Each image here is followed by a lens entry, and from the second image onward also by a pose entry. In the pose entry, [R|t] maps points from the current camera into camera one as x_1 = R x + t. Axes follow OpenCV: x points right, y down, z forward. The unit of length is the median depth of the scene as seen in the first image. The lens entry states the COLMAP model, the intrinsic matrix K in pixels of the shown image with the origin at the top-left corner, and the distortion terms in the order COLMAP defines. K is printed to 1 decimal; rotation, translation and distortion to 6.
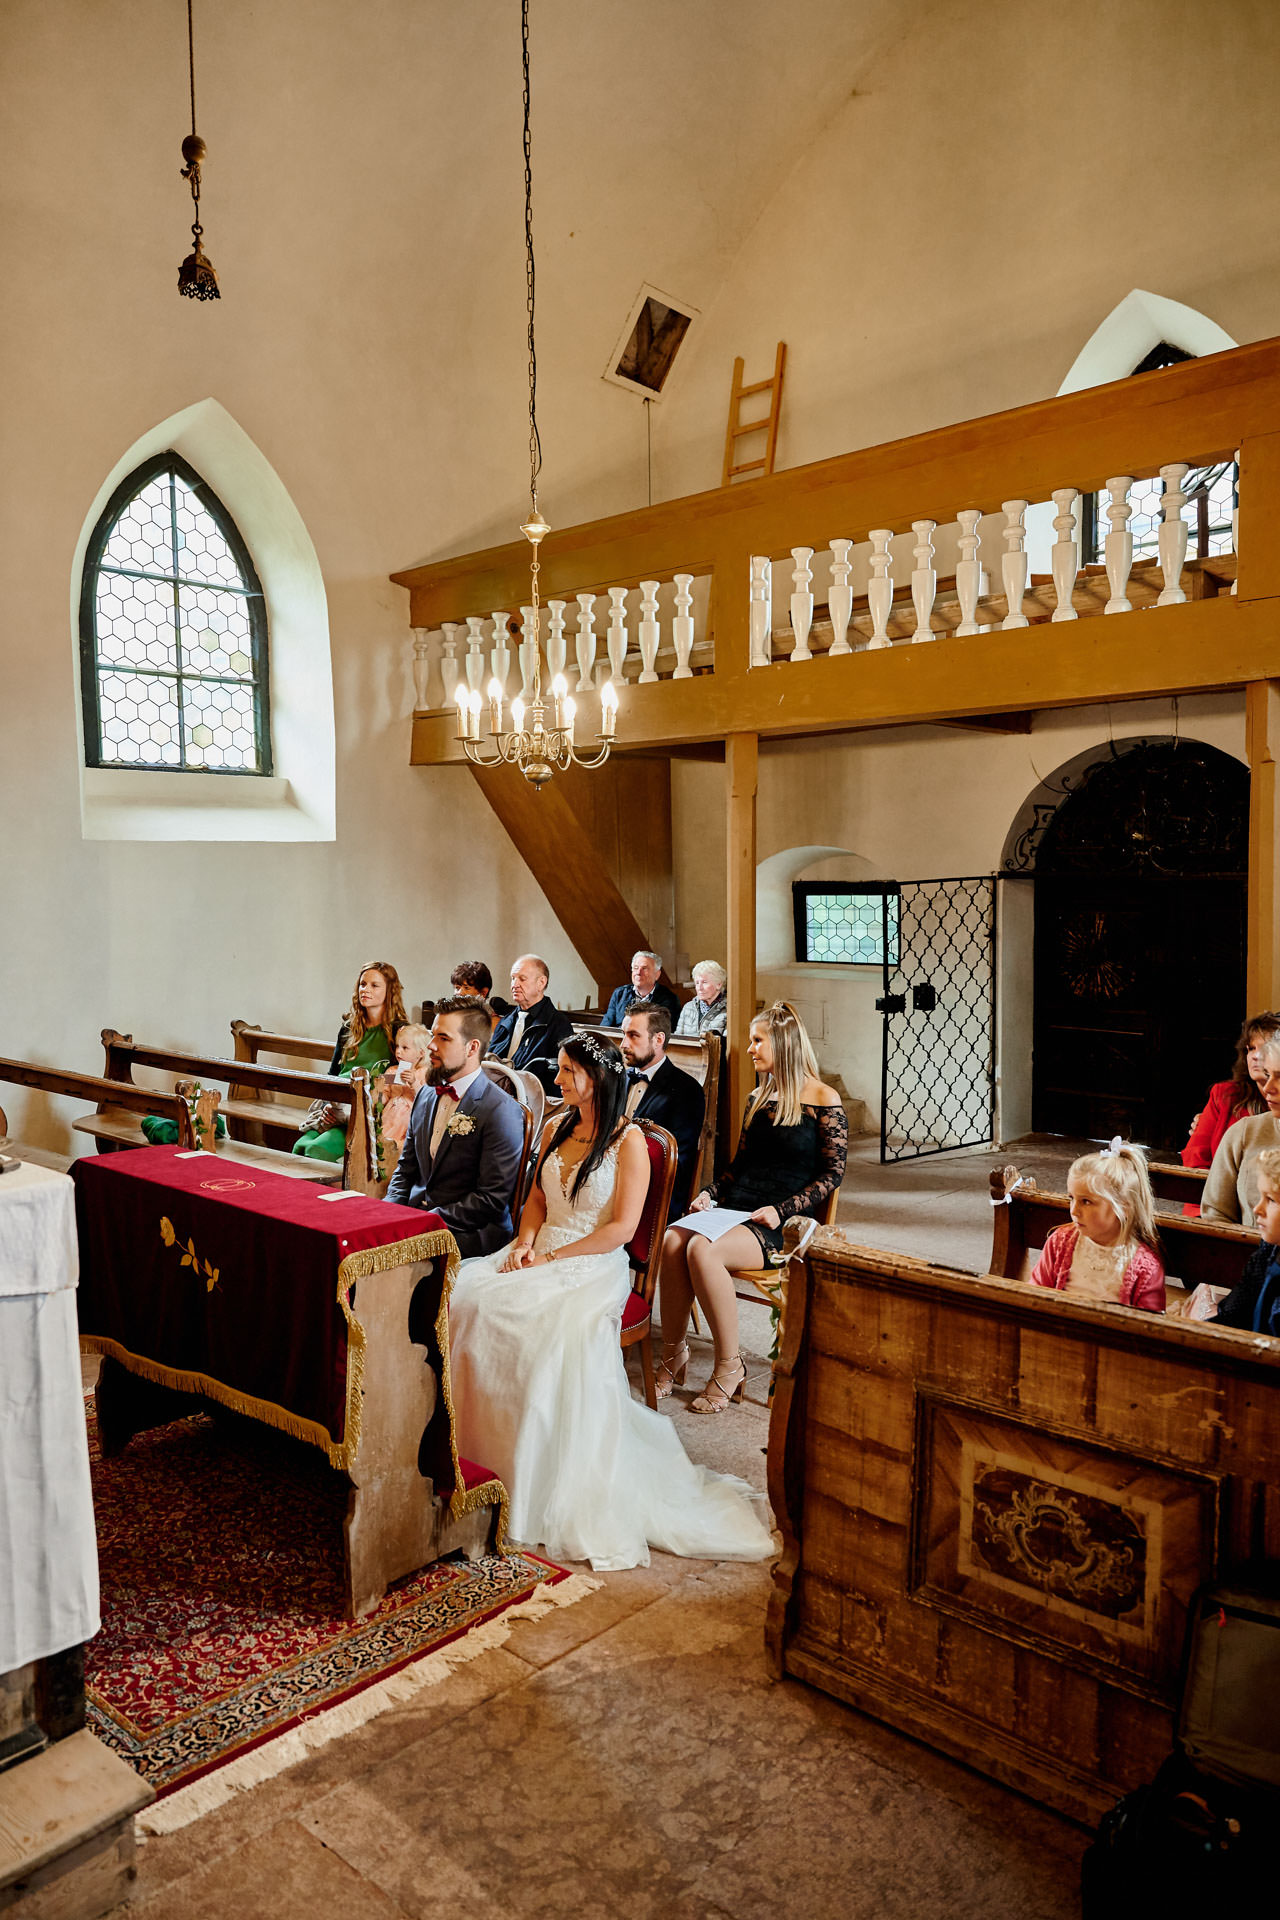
lens RADIAL K [[1306.3, 0, 647.6], [0, 1306.3, 959.0], [0, 0, 1]] dist [0.005885, -0.010651]
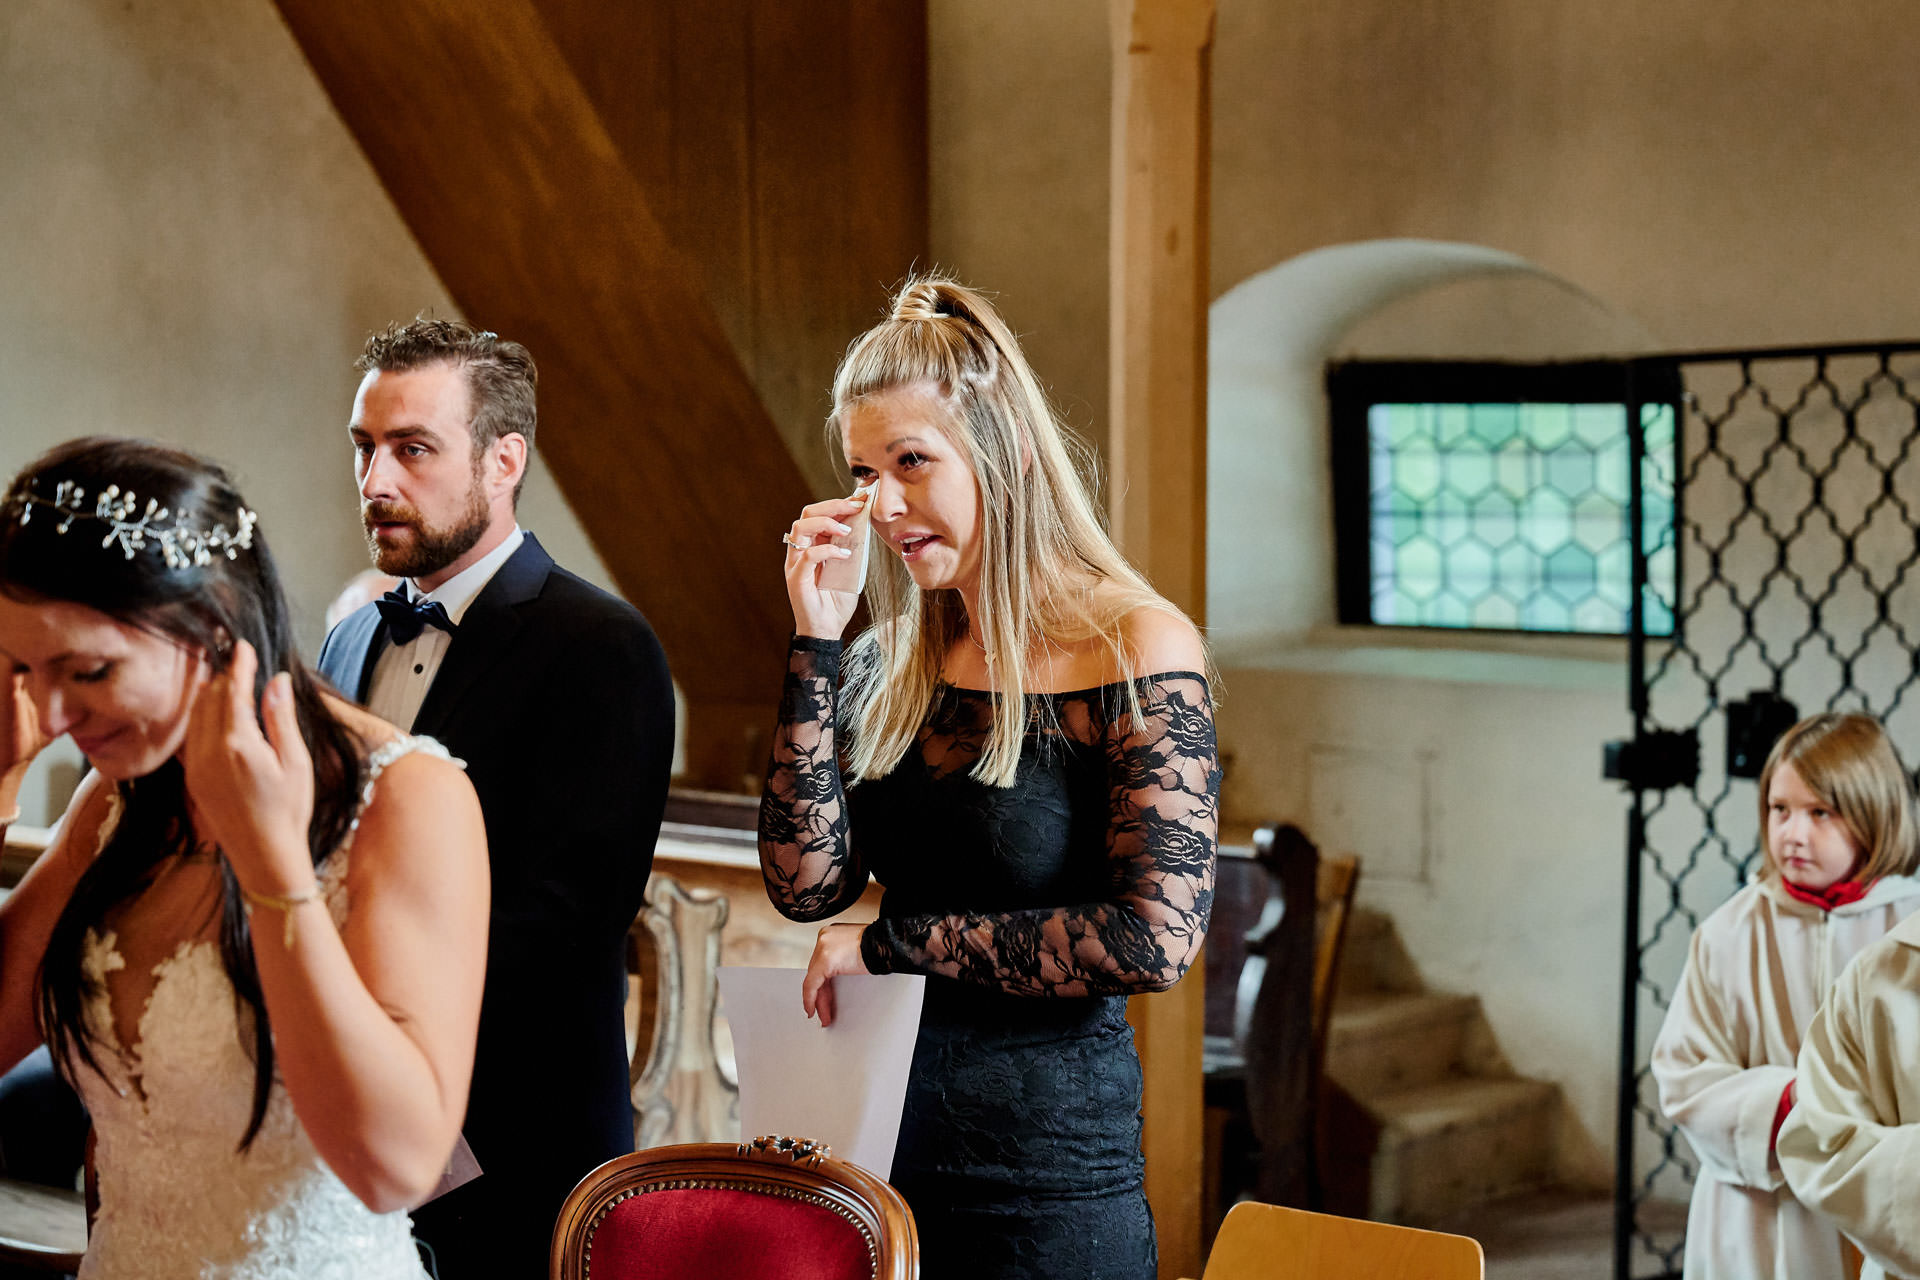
lens RADIAL K [[3970.5, 0, 964.1], [0, 3970.5, 644.8], [0, 0, 1]] dist [-0.133087, 0.000000]
pose [[0.999668, 0.007542, 0.024629, 0.006263], [-0.007457, 0.999966, -0.003540, 0.014776], [-0.024655, 0.003355, 0.999690, 0.113595]]
